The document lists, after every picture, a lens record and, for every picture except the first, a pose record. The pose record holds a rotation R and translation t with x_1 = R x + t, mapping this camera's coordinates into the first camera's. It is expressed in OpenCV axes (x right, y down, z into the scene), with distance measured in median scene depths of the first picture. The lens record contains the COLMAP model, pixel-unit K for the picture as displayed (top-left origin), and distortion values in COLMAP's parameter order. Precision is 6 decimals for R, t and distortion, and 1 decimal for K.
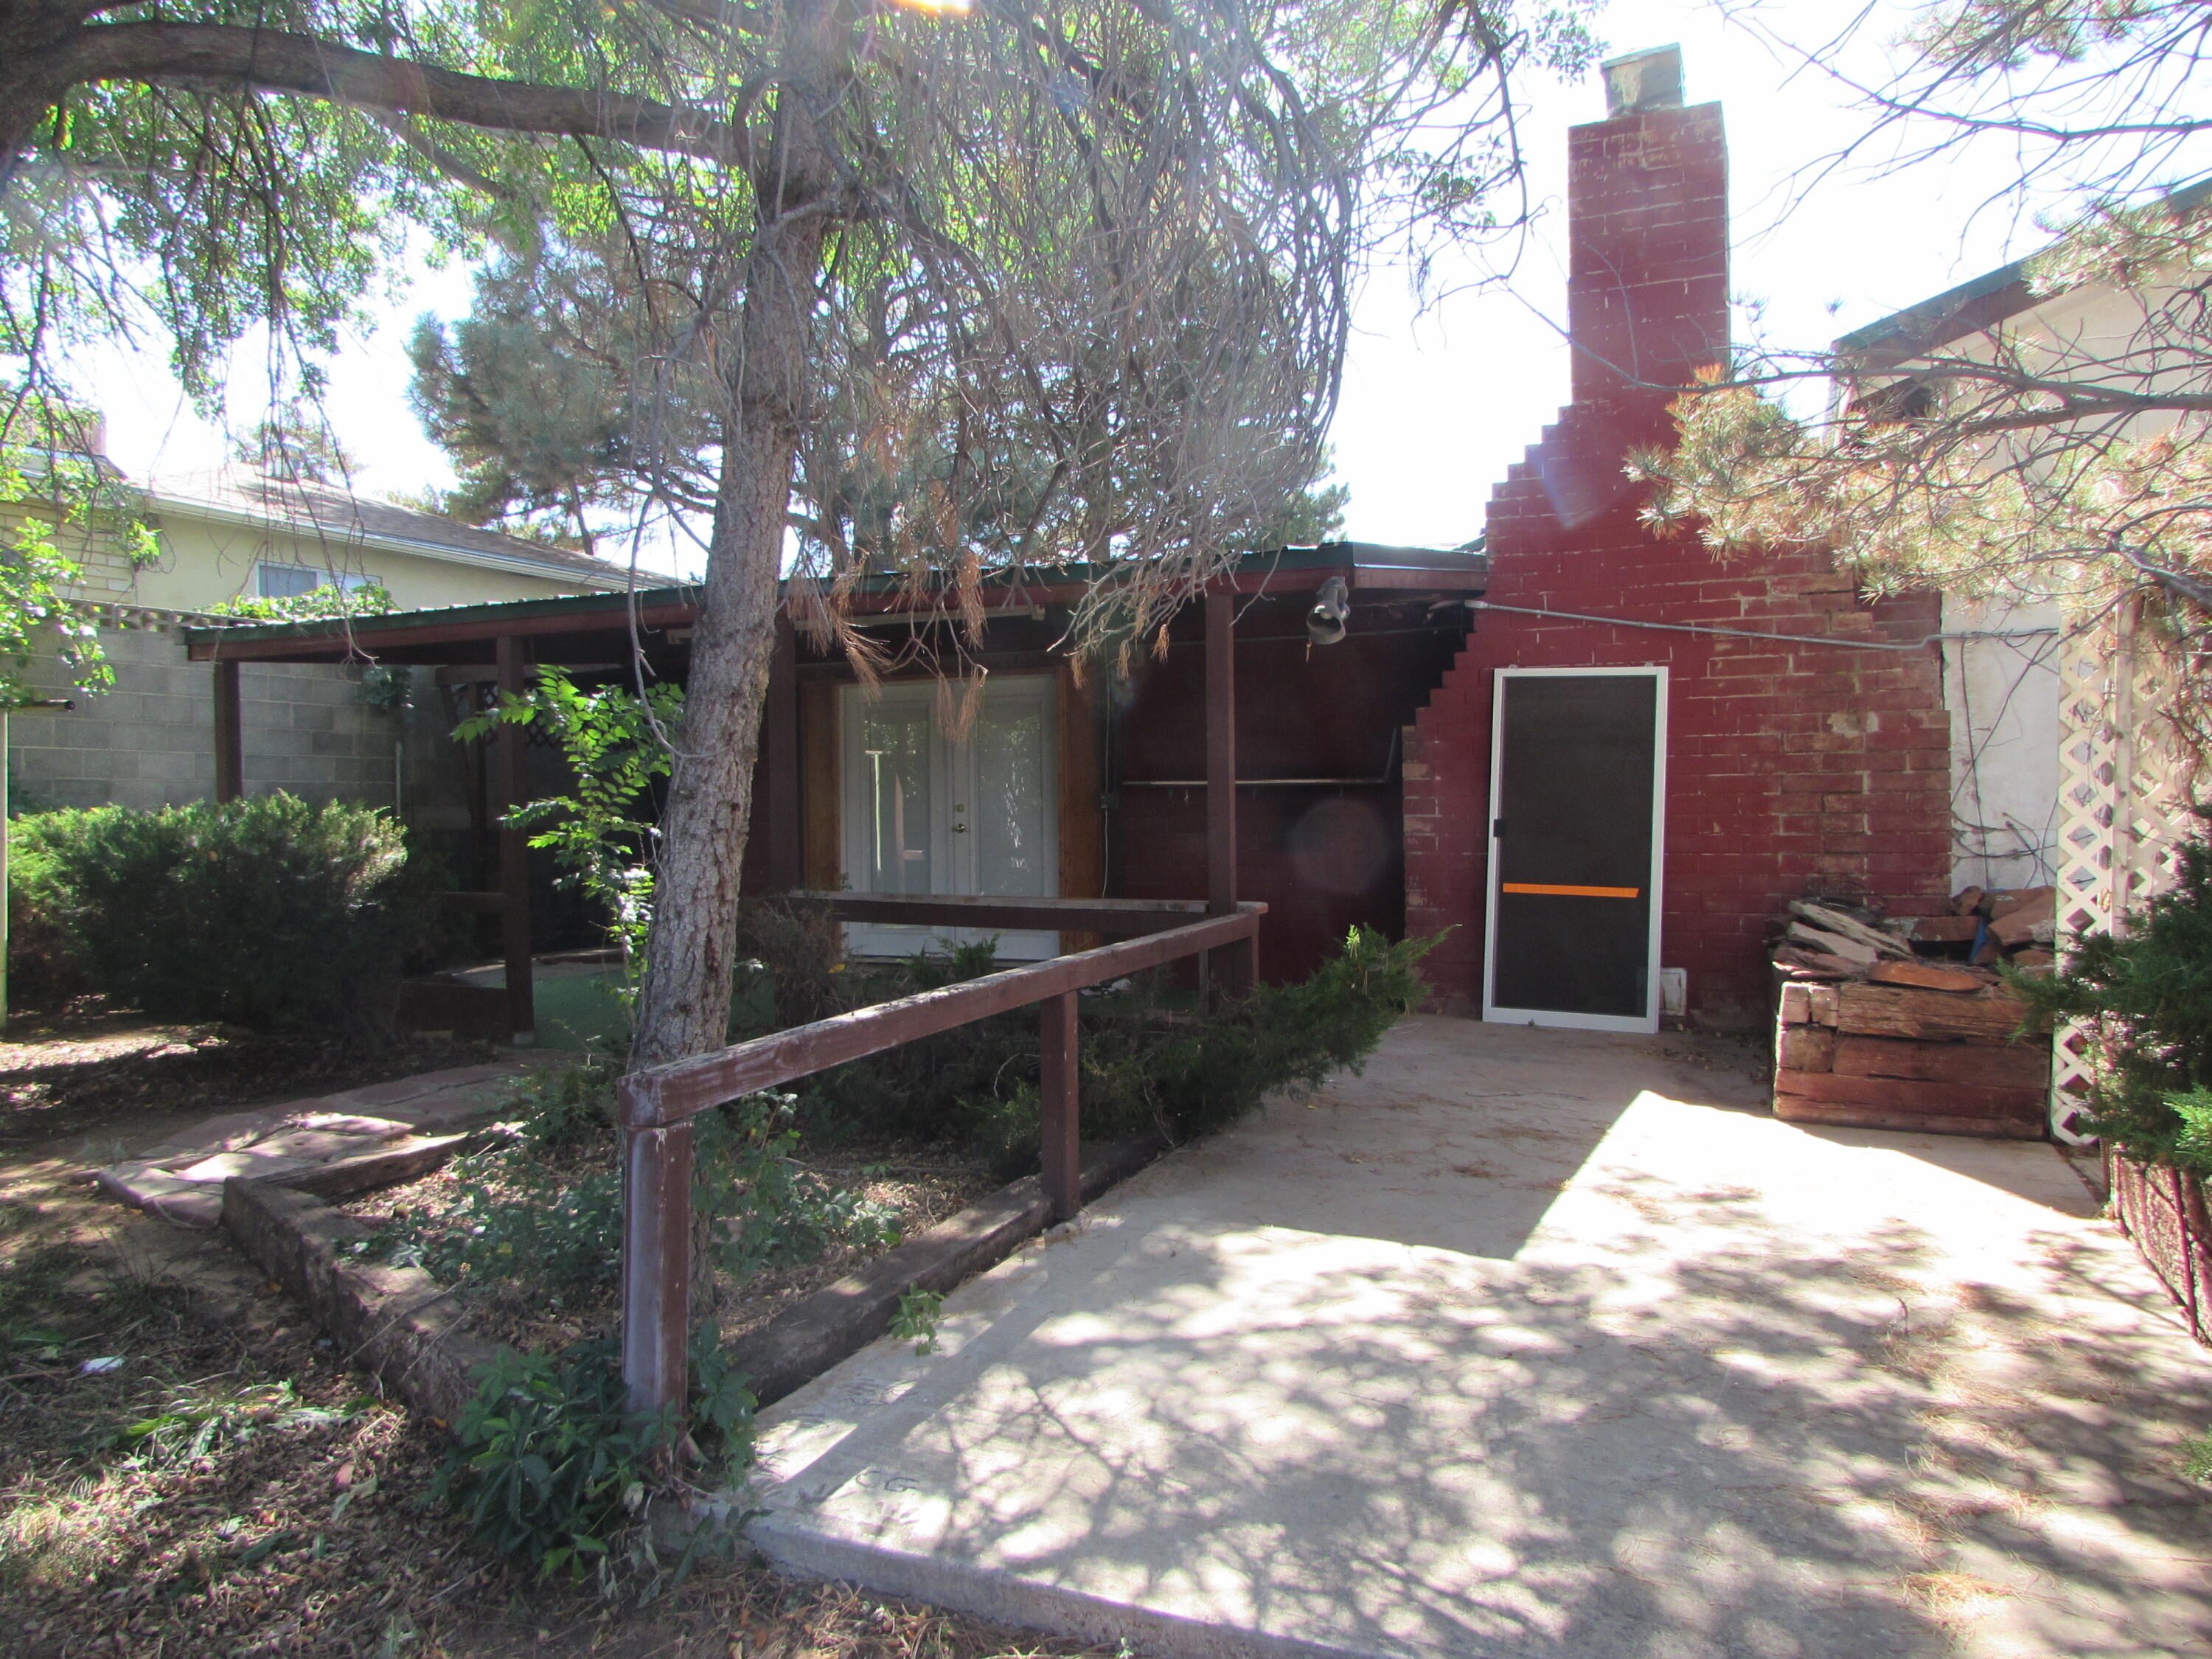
lens RADIAL K [[1537.5, 0, 1105.1], [0, 1537.5, 822.3], [0, 0, 1]] dist [-0.033466, 0.010422]
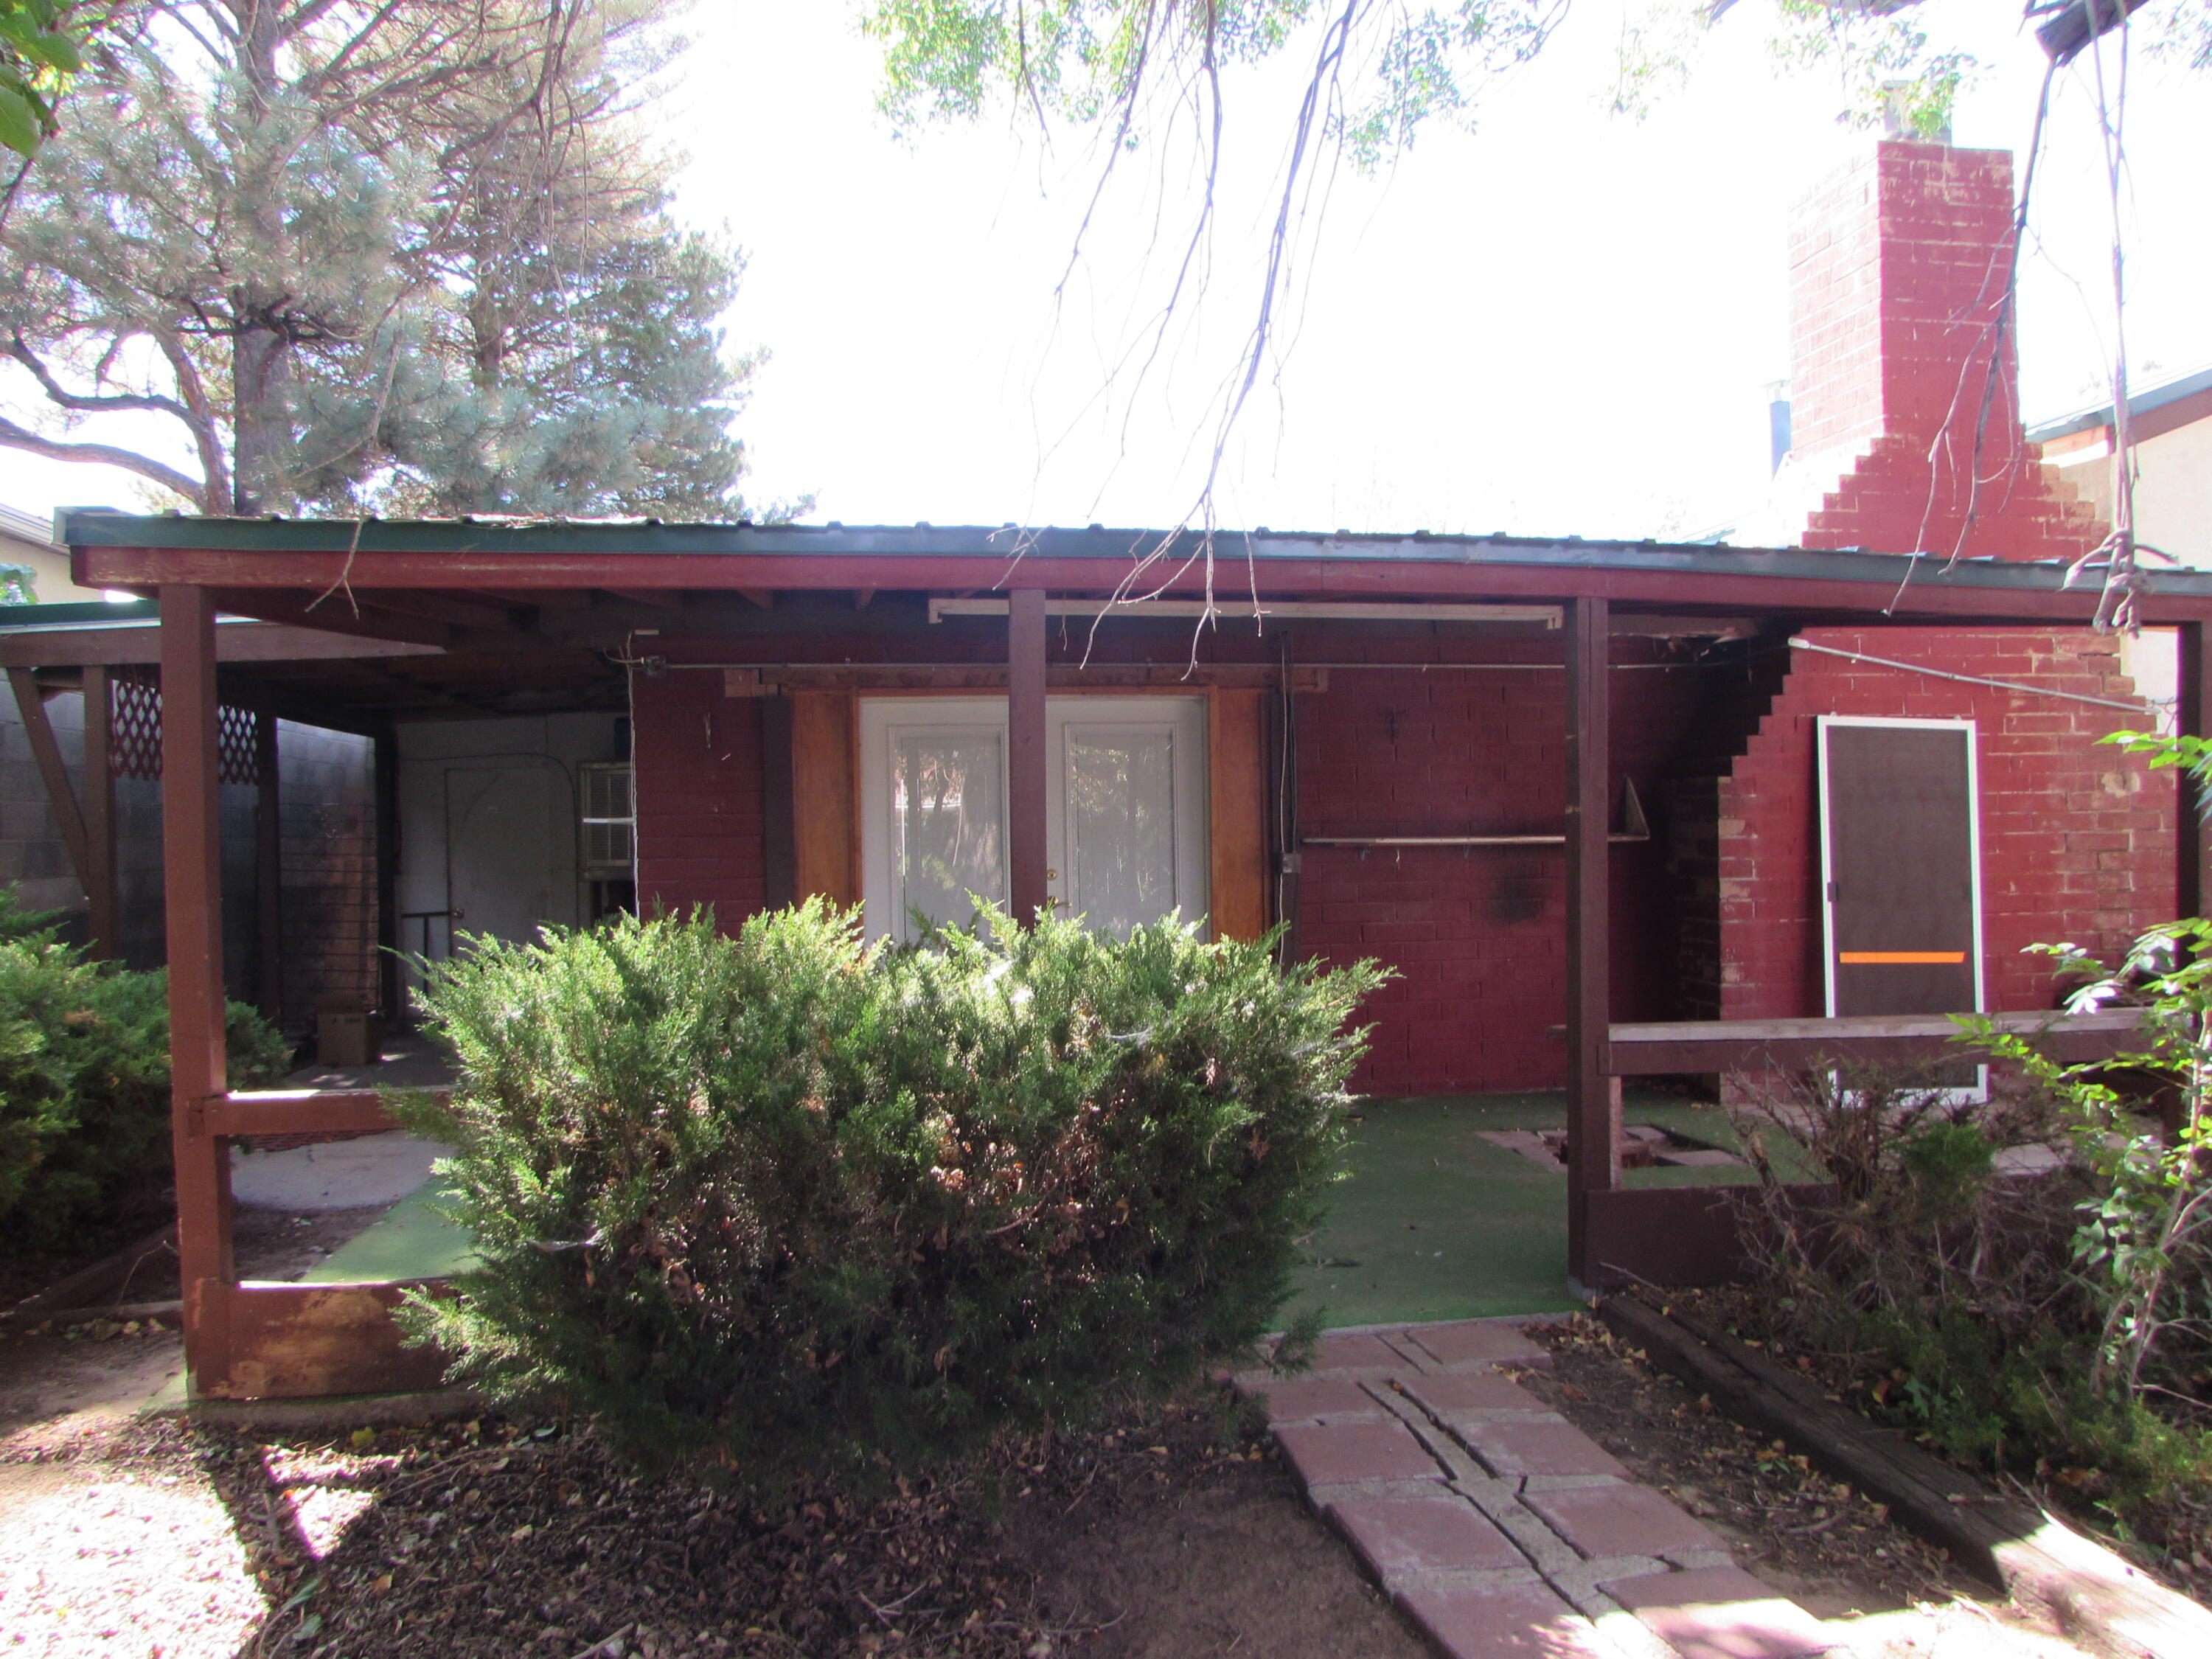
lens RADIAL K [[1537.5, 0, 1104.6], [0, 1537.5, 840.6], [0, 0, 1]] dist [-0.033466, 0.010422]
pose [[0.845021, -0.002420, 0.534727, -0.595165], [0.014063, 0.999744, -0.017699, -0.016663], [-0.534548, 0.022476, 0.844839, 0.474807]]
